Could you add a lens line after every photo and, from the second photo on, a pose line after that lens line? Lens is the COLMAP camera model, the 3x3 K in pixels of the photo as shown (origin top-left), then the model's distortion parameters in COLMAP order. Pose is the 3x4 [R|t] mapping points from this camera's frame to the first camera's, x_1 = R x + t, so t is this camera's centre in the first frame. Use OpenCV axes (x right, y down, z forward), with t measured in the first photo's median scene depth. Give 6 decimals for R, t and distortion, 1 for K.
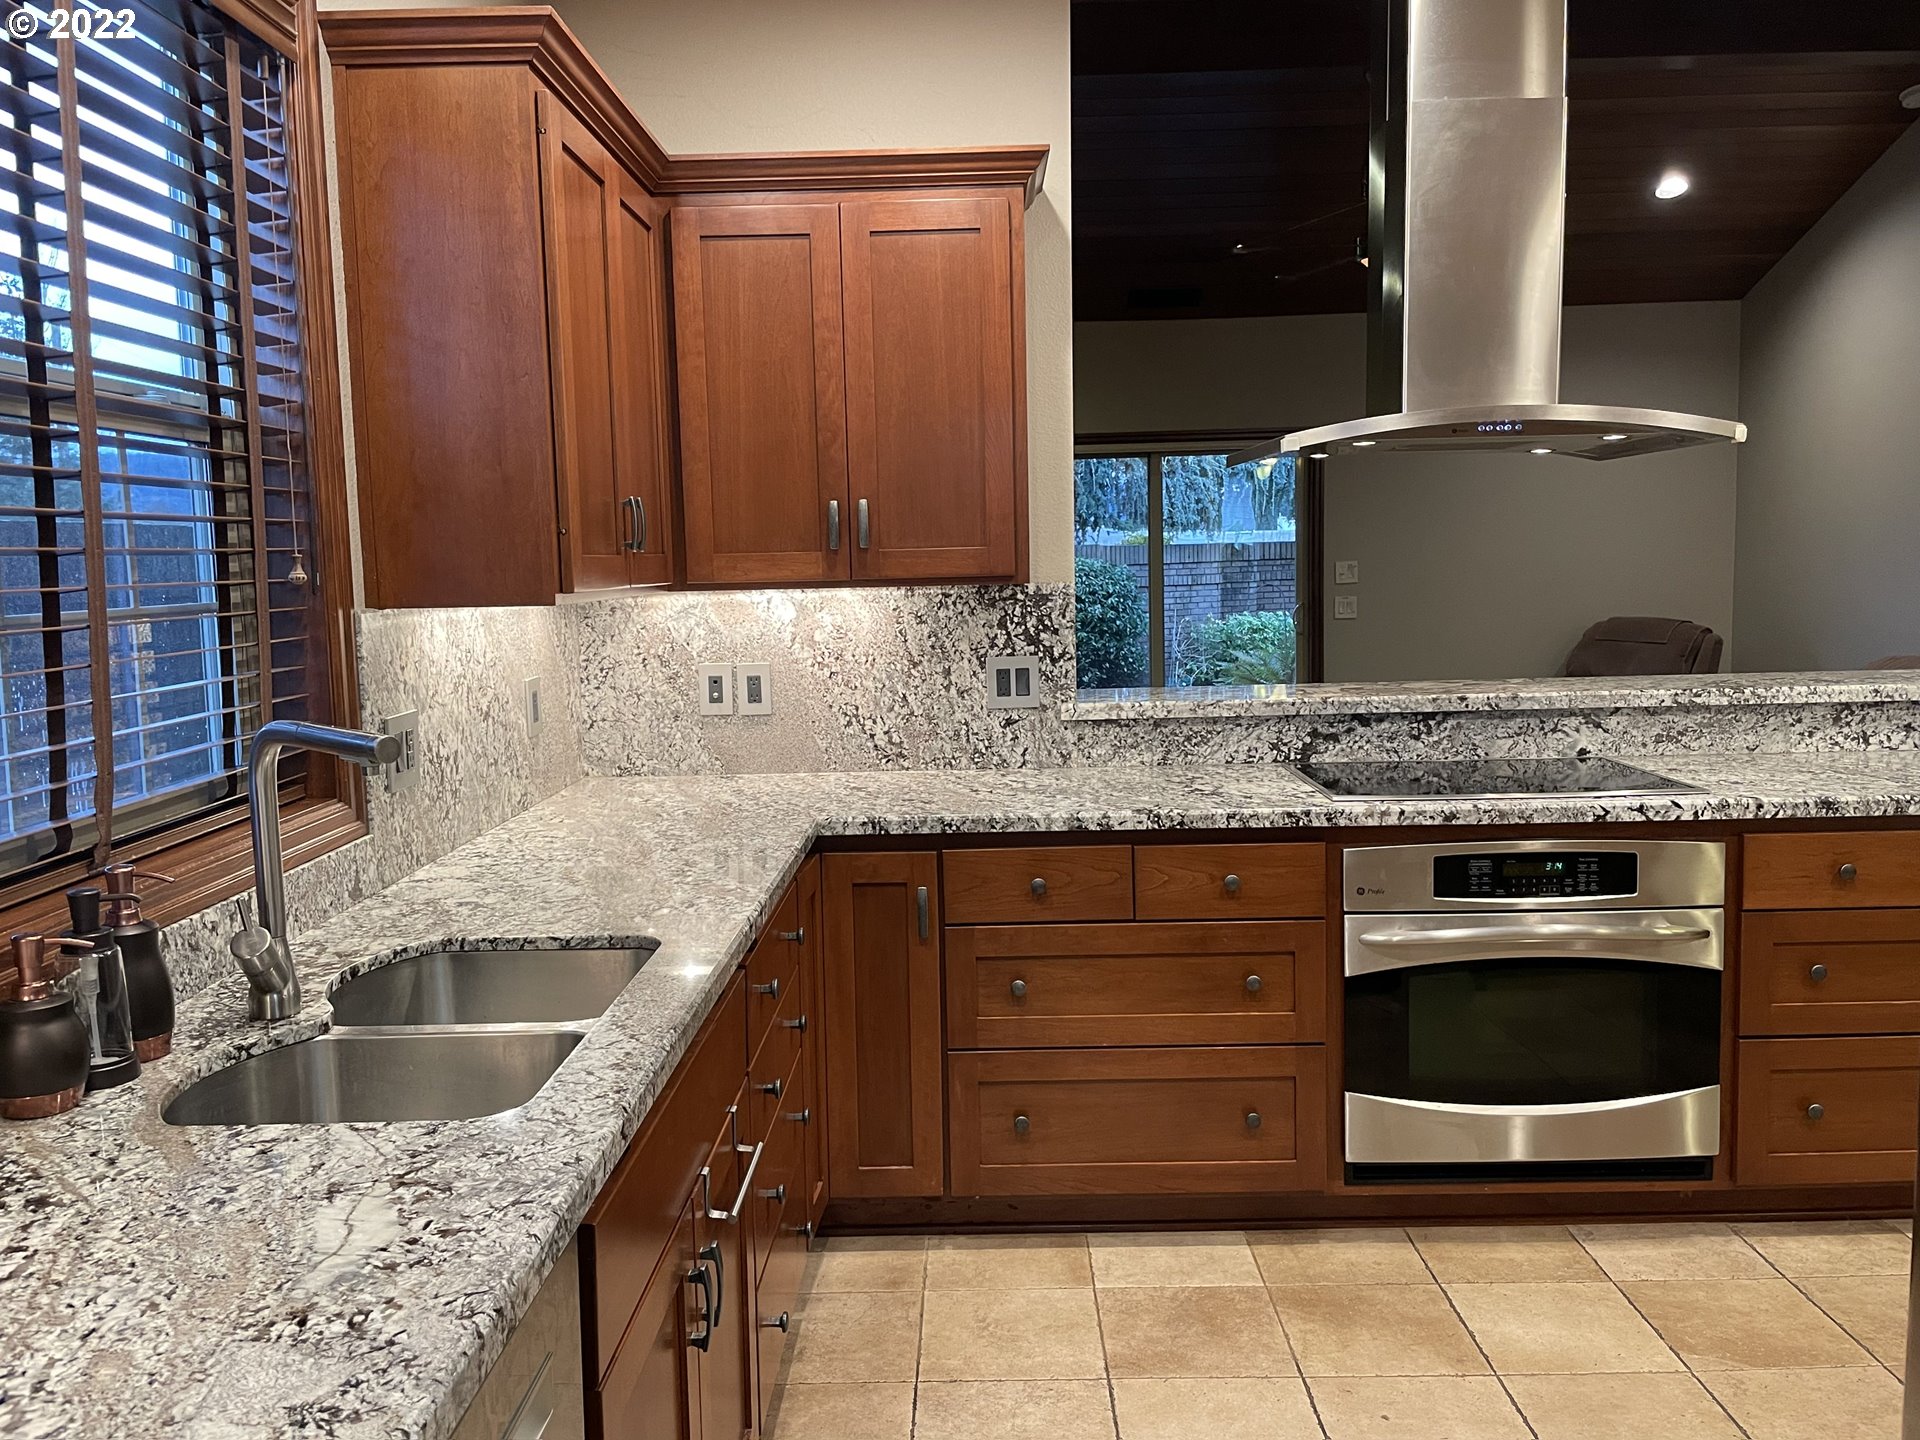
lens RADIAL K [[1520.4, 0, 971.1], [0, 1520.4, 721.3], [0, 0, 1]] dist [0.071938, -0.103350]
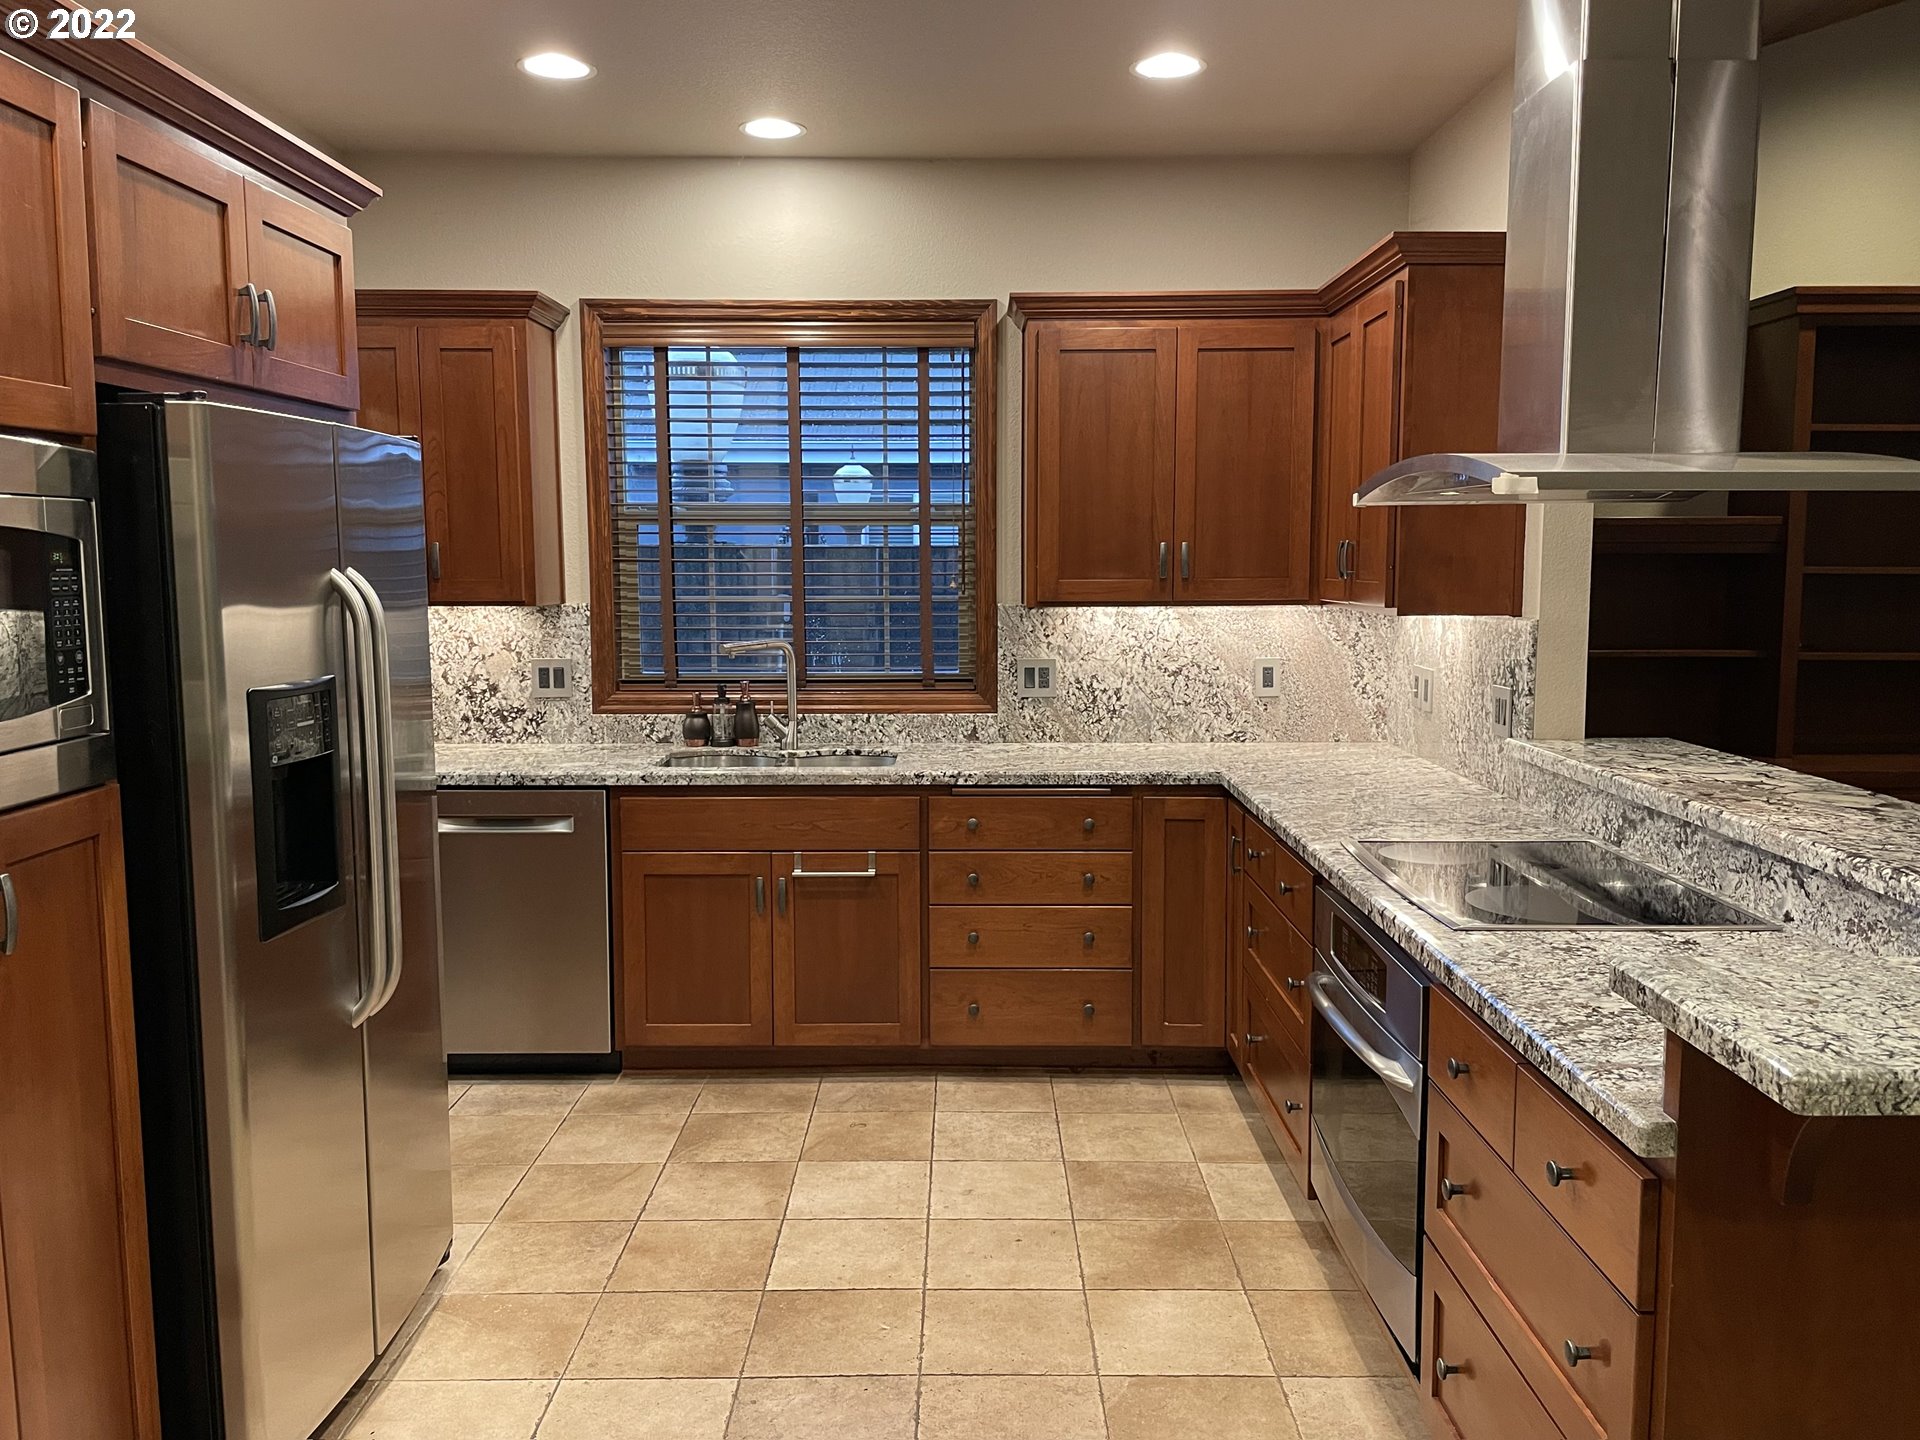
lens RADIAL K [[1520.4, 0, 971.1], [0, 1520.4, 721.3], [0, 0, 1]] dist [0.071938, -0.103350]
pose [[0.020539, 0.135321, -0.990589, 1.228998], [-0.108152, 0.985285, 0.132354, -0.137255], [0.993922, 0.104415, 0.034872, 0.687989]]
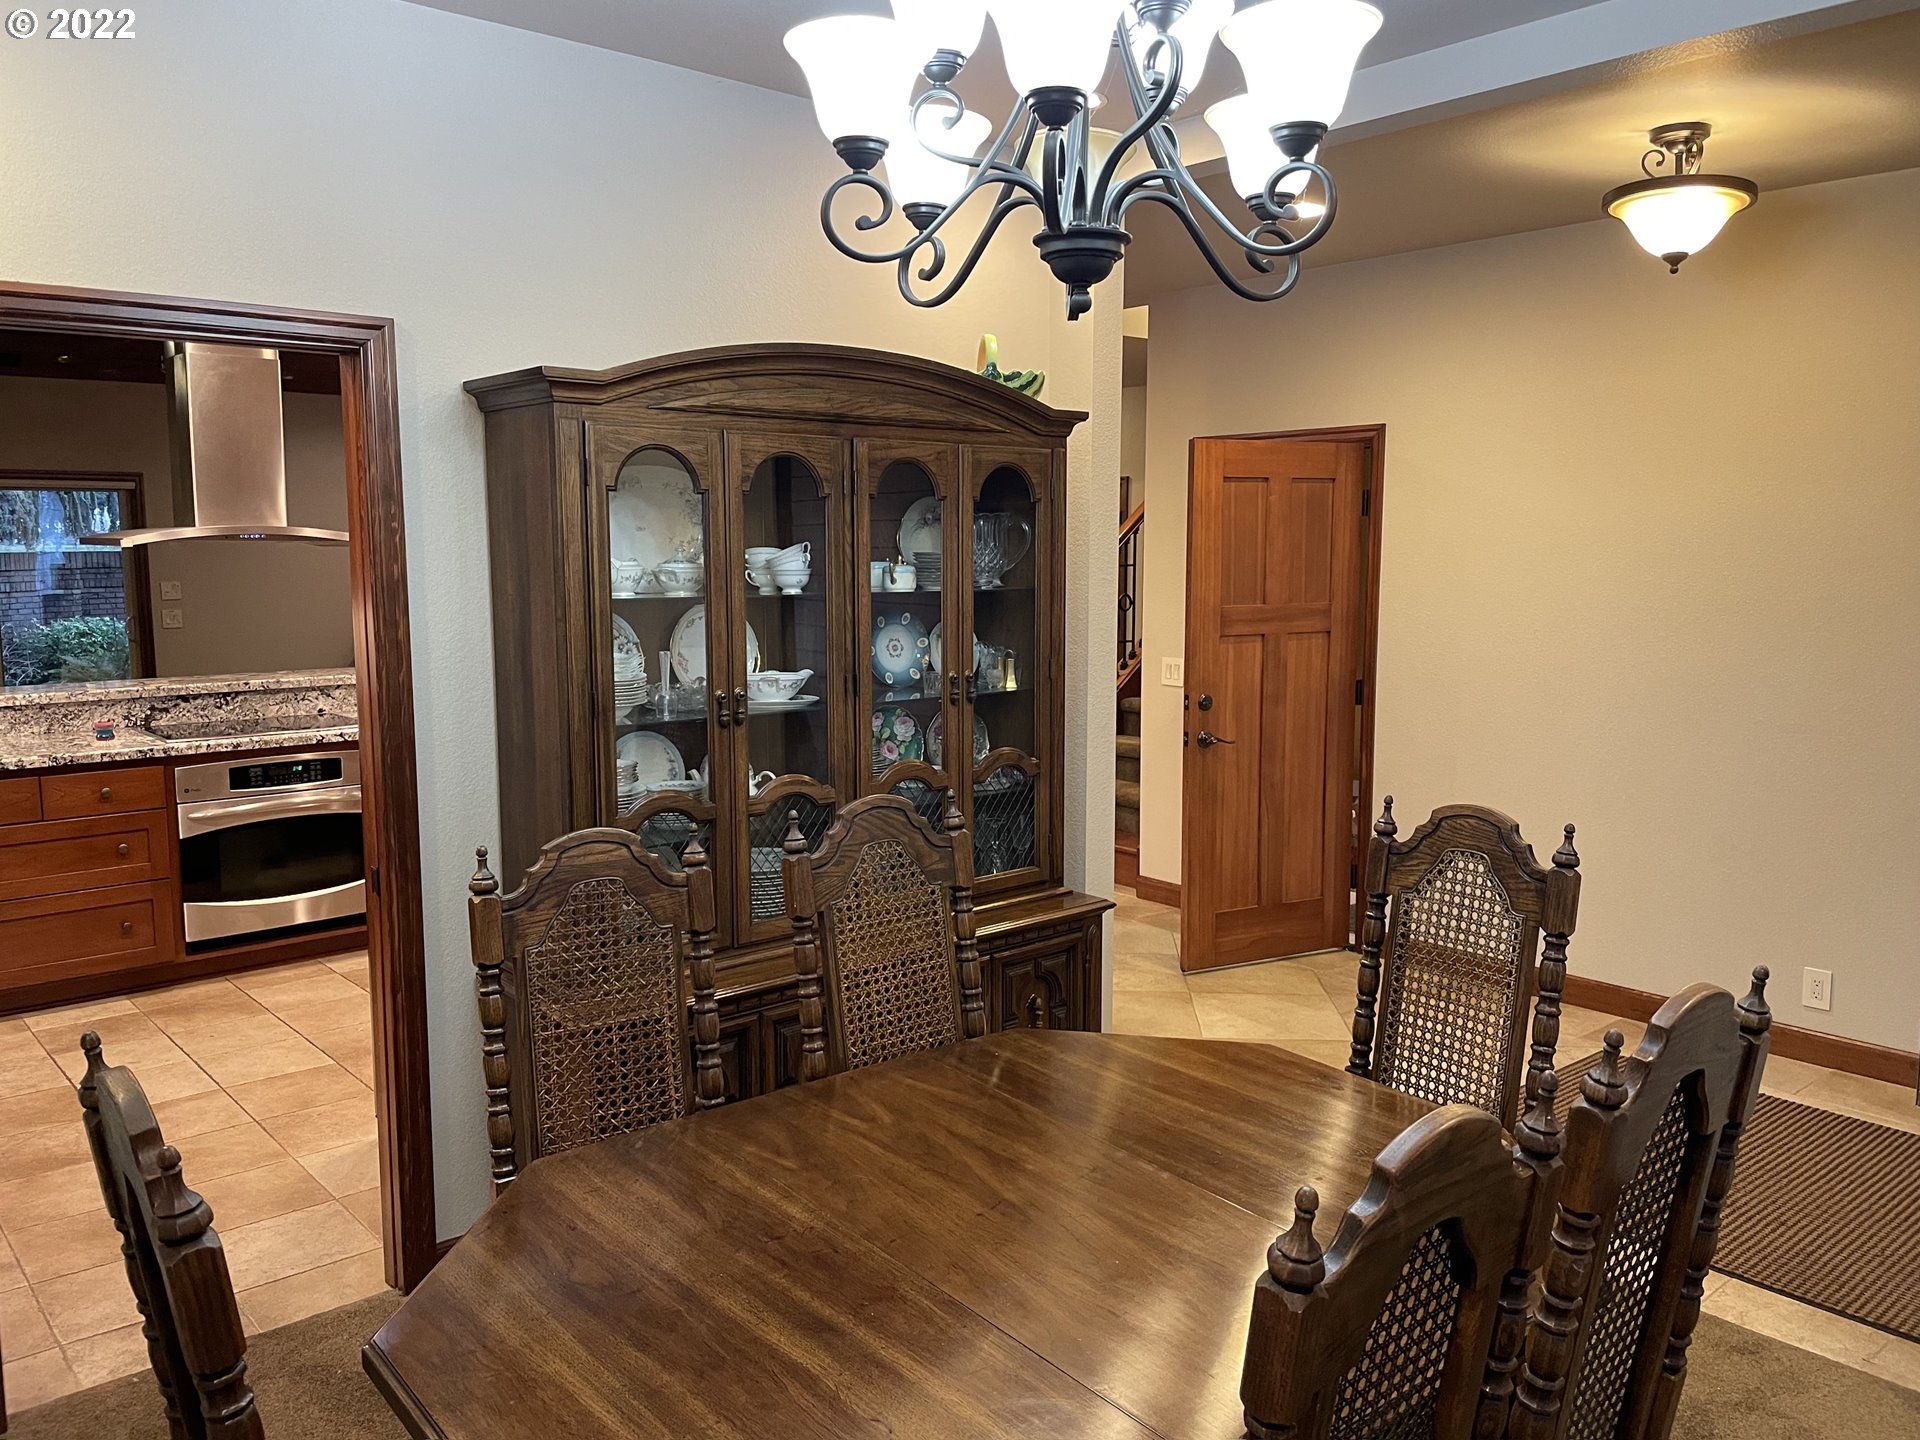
lens RADIAL K [[1471.3, 0, 962.8], [0, 1471.3, 701.0], [0, 0, 1]] dist [0.064485, -0.091561]
pose [[0.748384, -0.050683, 0.661326, -0.211370], [0.055356, 0.998370, 0.013870, 0.030271], [-0.660951, 0.026229, 0.749970, -0.908753]]
